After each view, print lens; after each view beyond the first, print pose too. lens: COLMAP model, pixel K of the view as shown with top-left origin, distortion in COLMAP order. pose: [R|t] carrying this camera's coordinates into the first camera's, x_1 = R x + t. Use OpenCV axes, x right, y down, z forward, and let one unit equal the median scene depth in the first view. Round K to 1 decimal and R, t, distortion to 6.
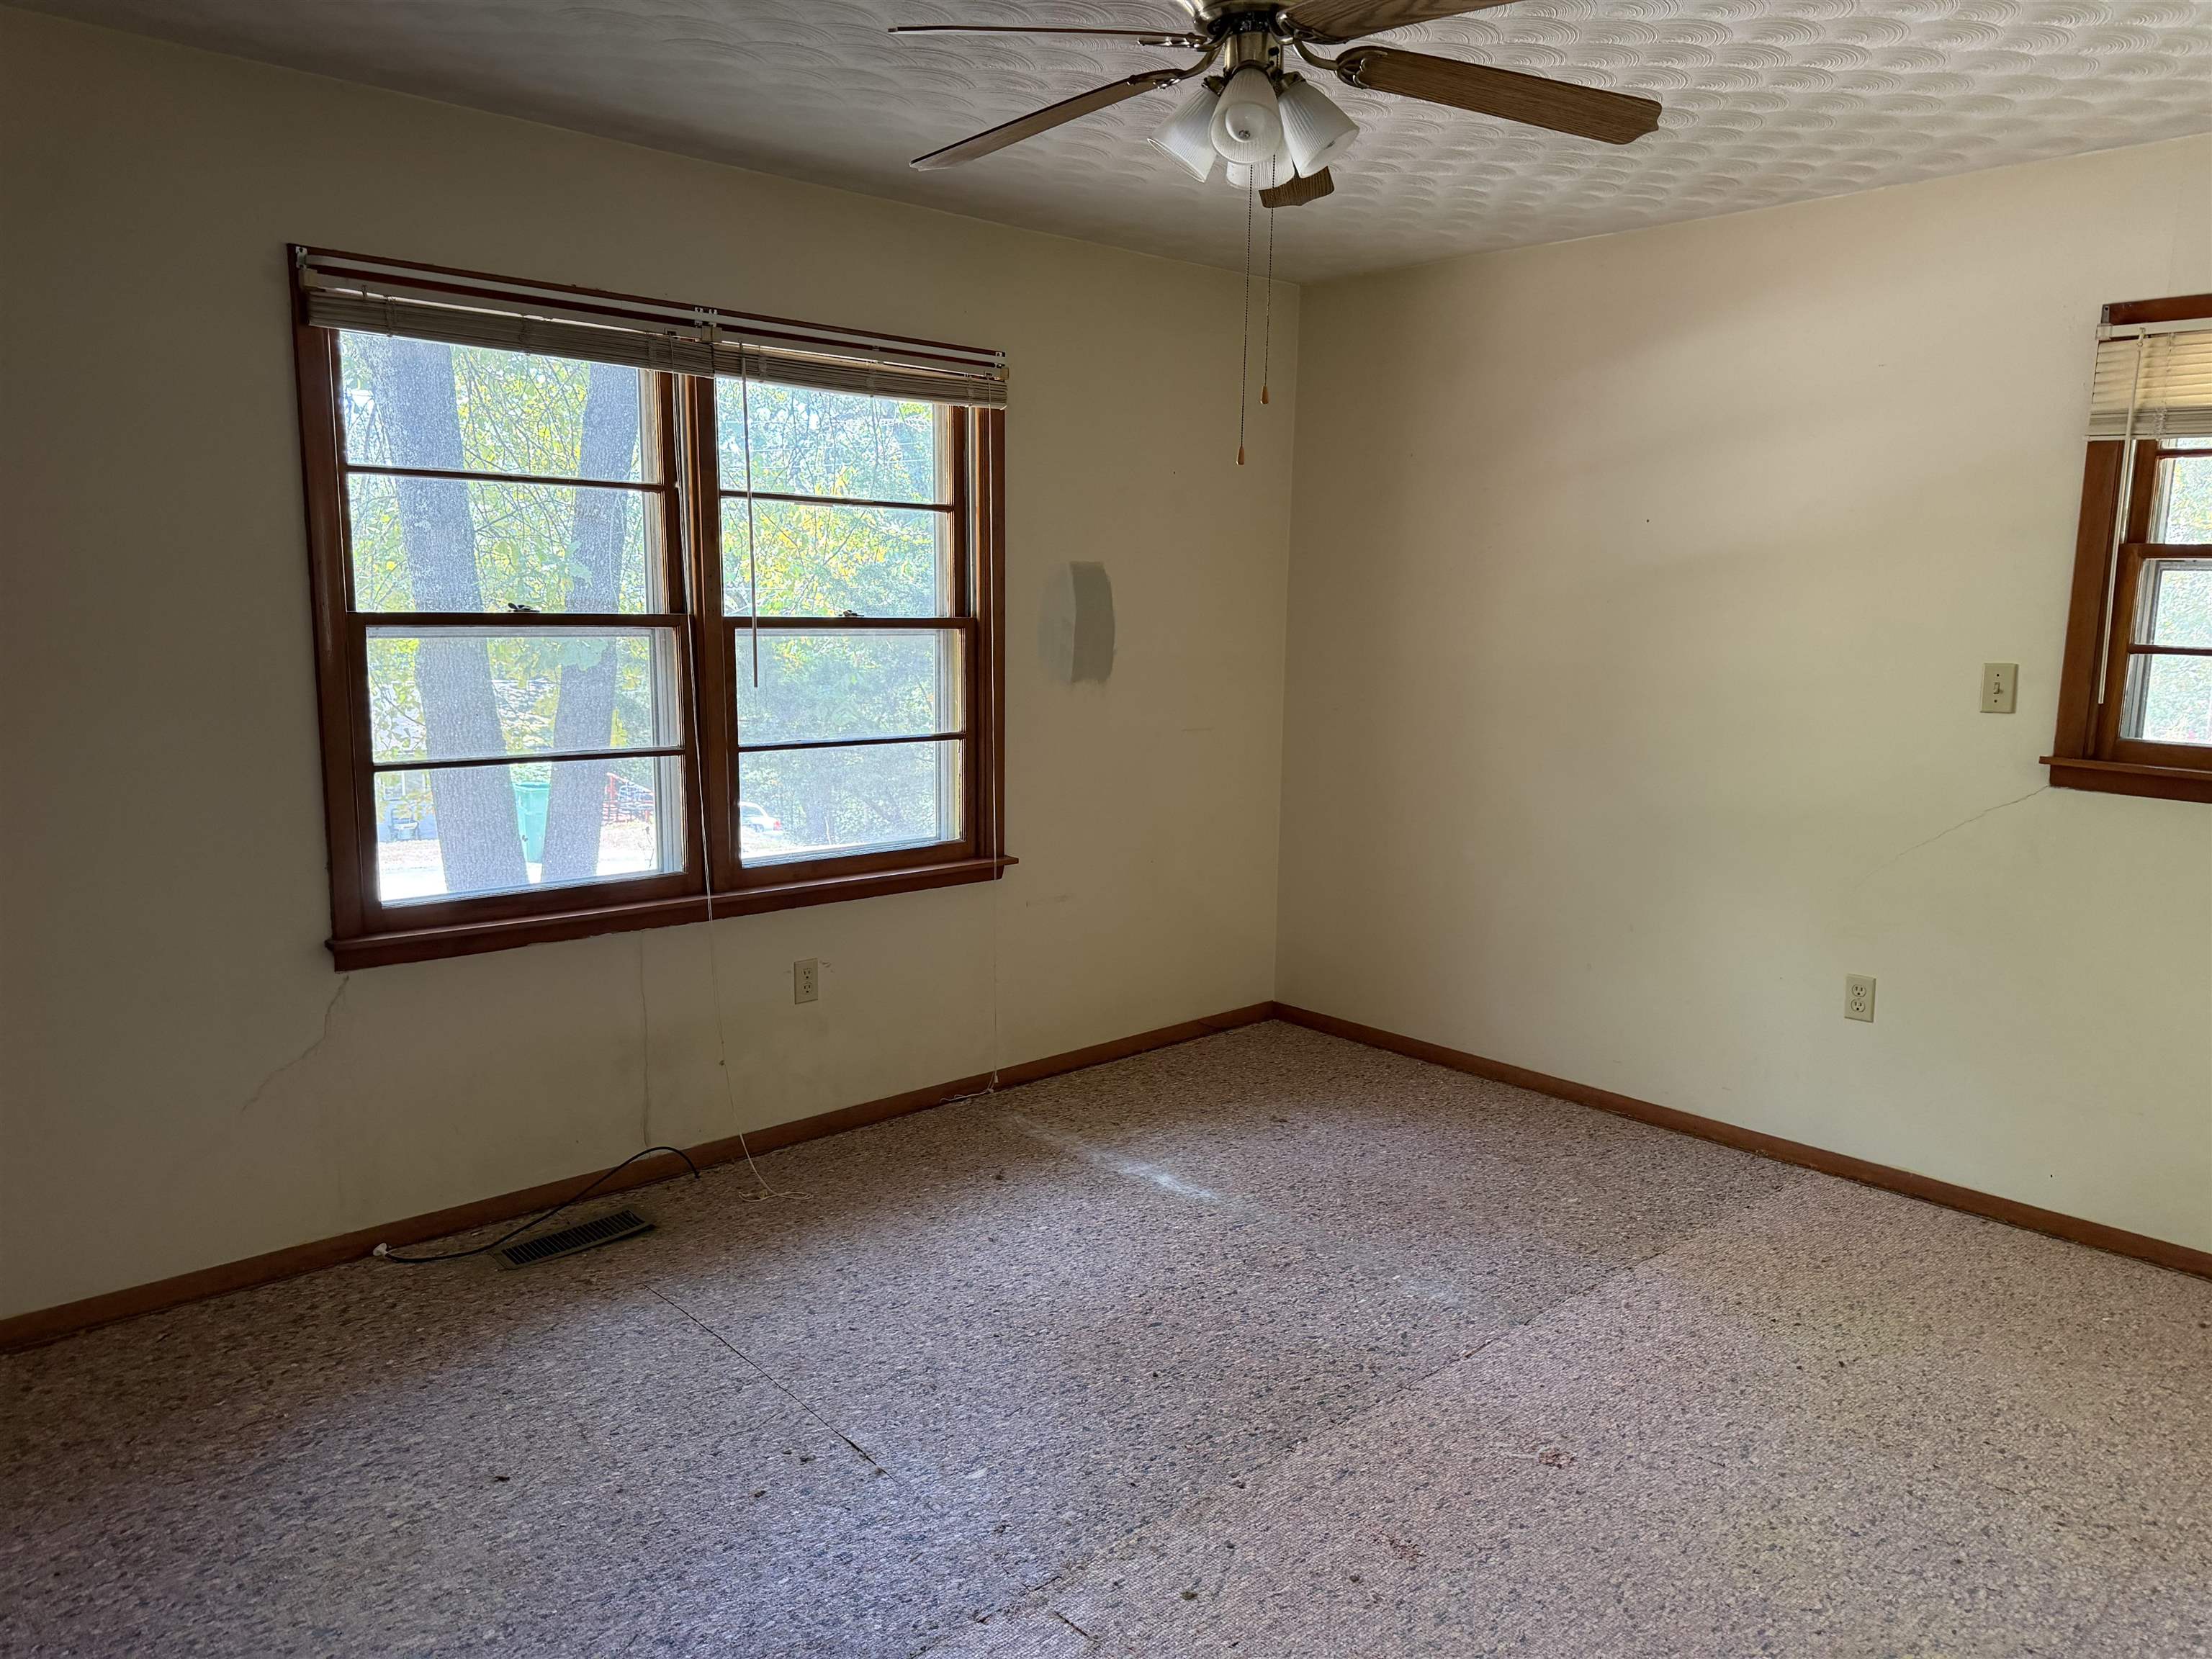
lens RADIAL K [[1562.2, 0, 1110.8], [0, 1562.2, 837.6], [0, 0, 1]] dist [0.126528, -0.185171]
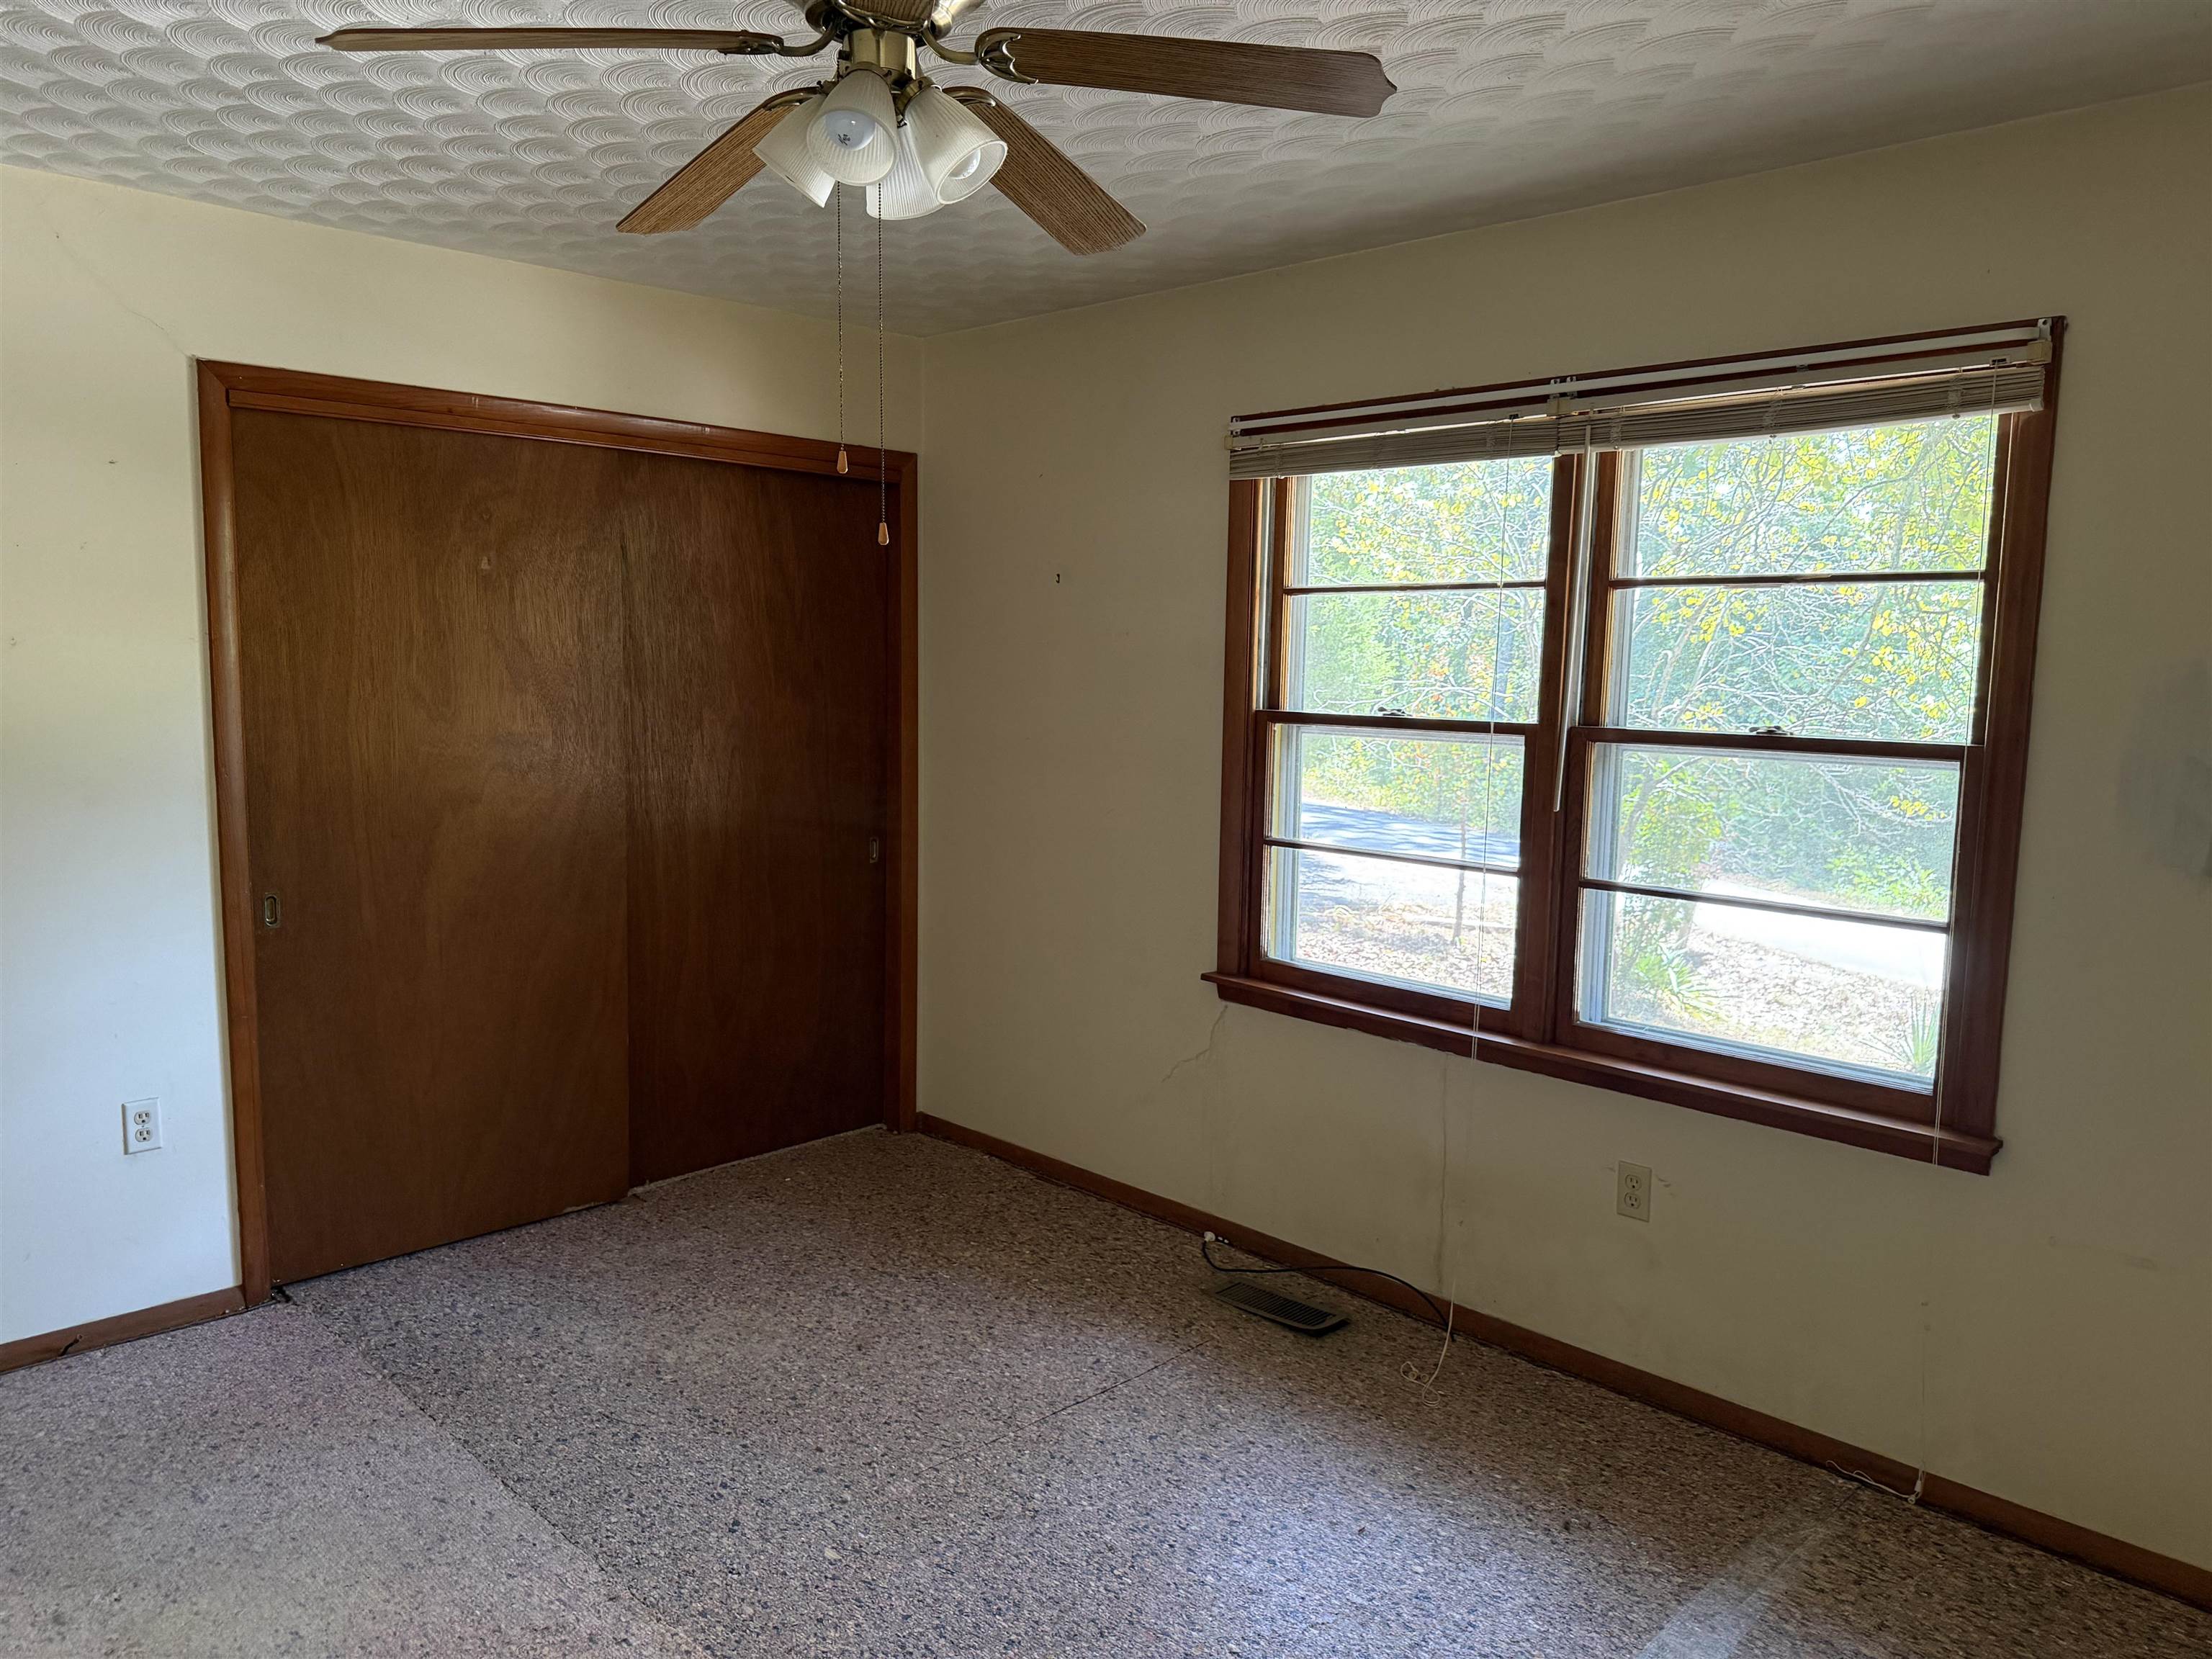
lens RADIAL K [[1562.2, 0, 1110.8], [0, 1562.2, 837.6], [0, 0, 1]] dist [0.126528, -0.185171]
pose [[0.041894, 0.103691, -0.993727, 0.610564], [-0.175714, 0.979862, 0.094837, -0.119719], [0.983549, 0.170639, 0.059270, 0.720671]]
